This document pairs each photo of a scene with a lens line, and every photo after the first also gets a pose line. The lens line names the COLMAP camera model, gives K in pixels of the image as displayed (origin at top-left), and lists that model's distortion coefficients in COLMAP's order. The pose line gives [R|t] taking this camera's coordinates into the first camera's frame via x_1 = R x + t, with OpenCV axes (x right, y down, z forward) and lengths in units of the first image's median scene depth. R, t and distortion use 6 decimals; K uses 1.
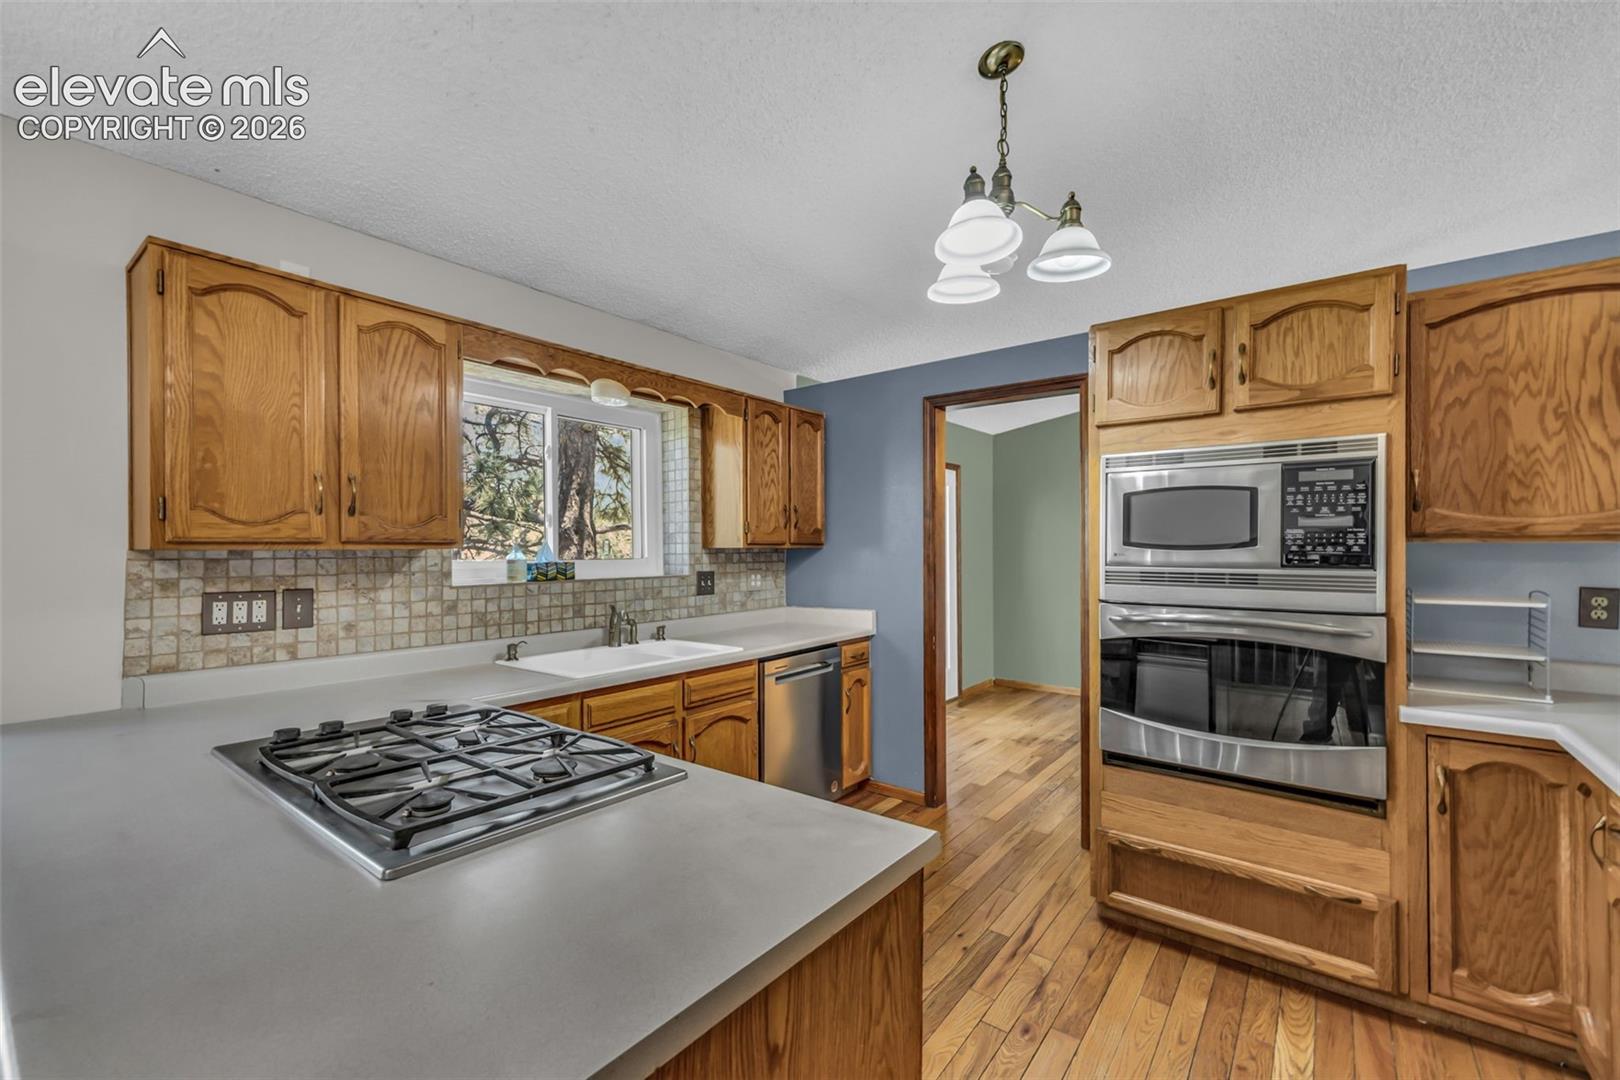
lens RADIAL K [[659.8, 0, 812.6], [0, 659.8, 547.0], [0, 0, 1]] dist [0.009630, 0.000417]
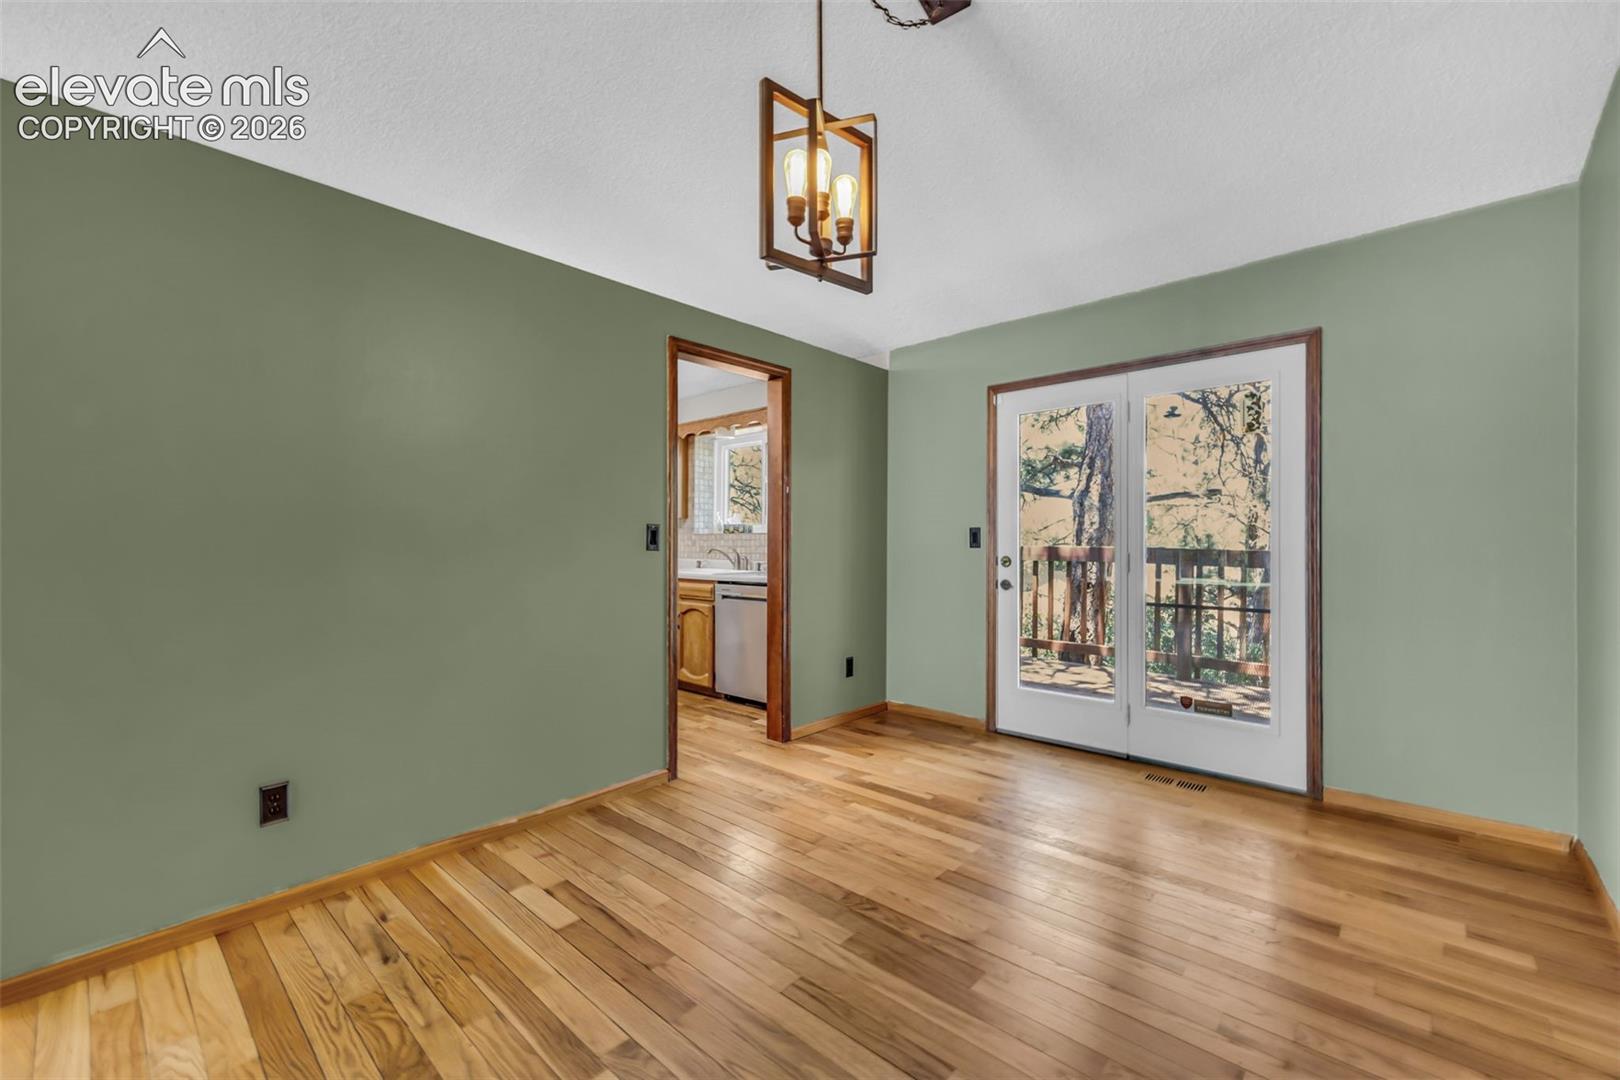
lens RADIAL K [[659.8, 0, 808.7], [0, 659.8, 542.8], [0, 0, 1]] dist [0.009630, 0.000417]
pose [[-0.068348, 0.004418, -0.997652, 2.034788], [0.001459, 0.999990, 0.004329, 0.092514], [0.997660, -0.001160, -0.068354, 1.798603]]
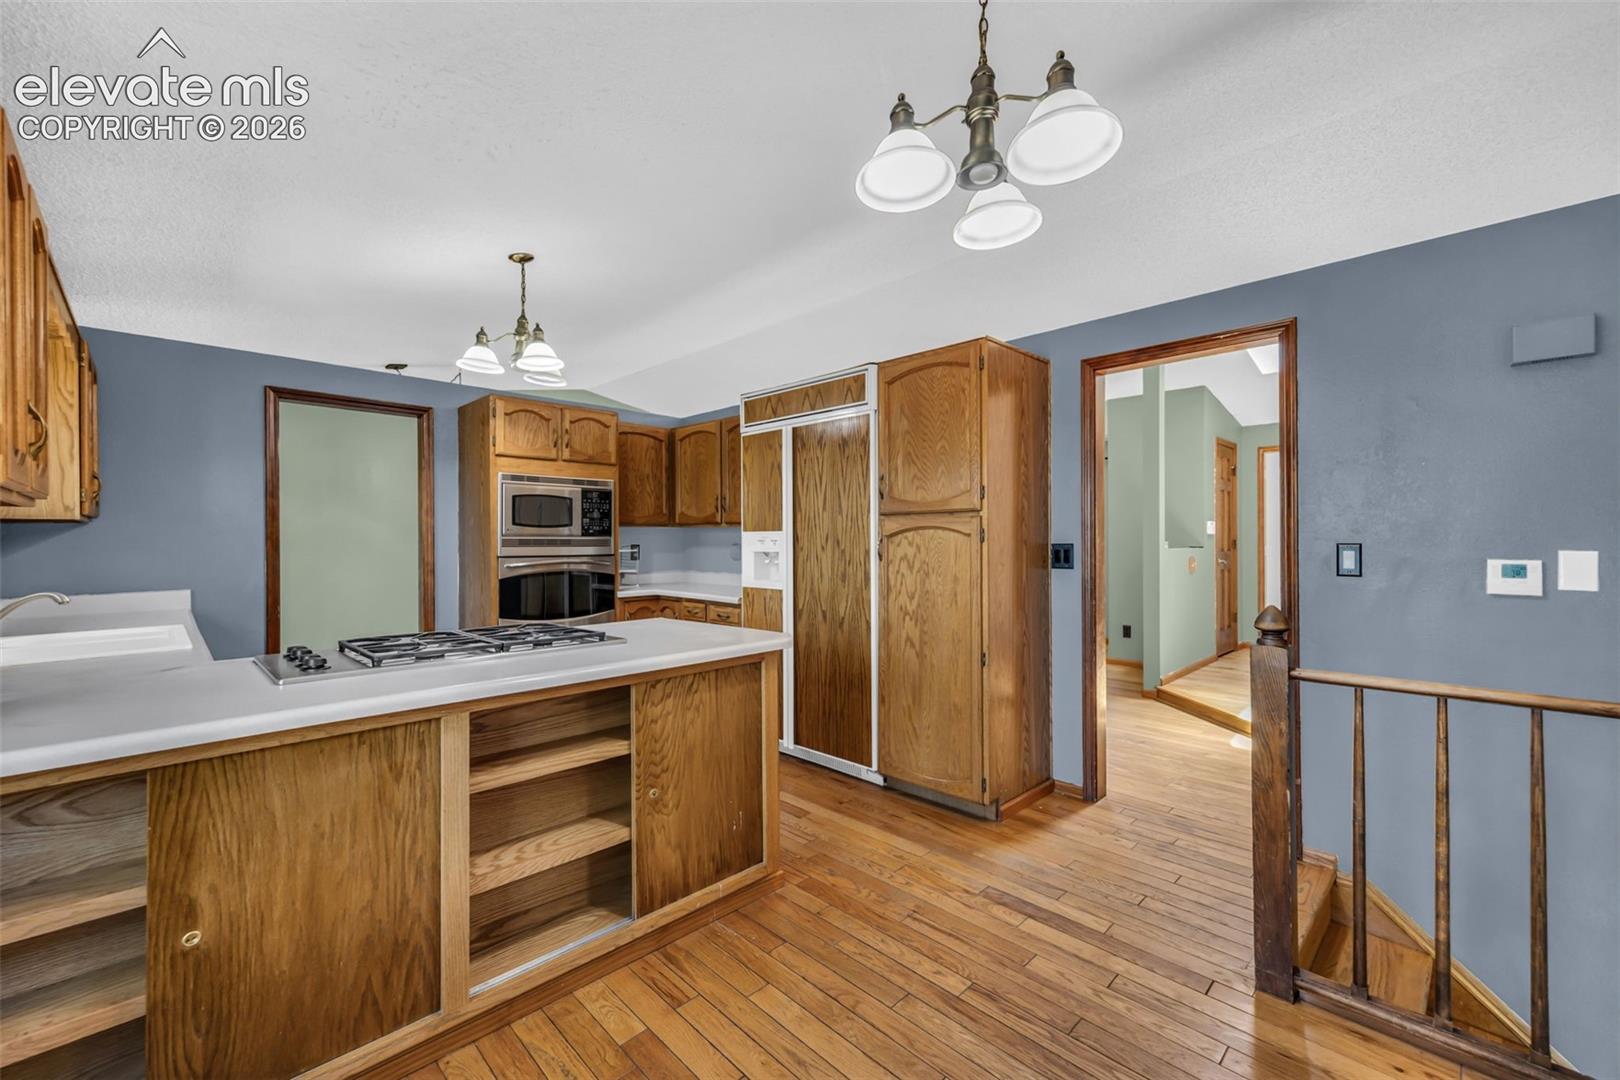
lens RADIAL K [[659.8, 0, 814.4], [0, 659.8, 540.6], [0, 0, 1]] dist [0.009630, 0.000417]
pose [[0.129962, 0.000201, 0.991519, -1.242323], [0.004383, 0.999990, -0.000777, 0.047019], [-0.991509, 0.004447, 0.129960, -0.037734]]
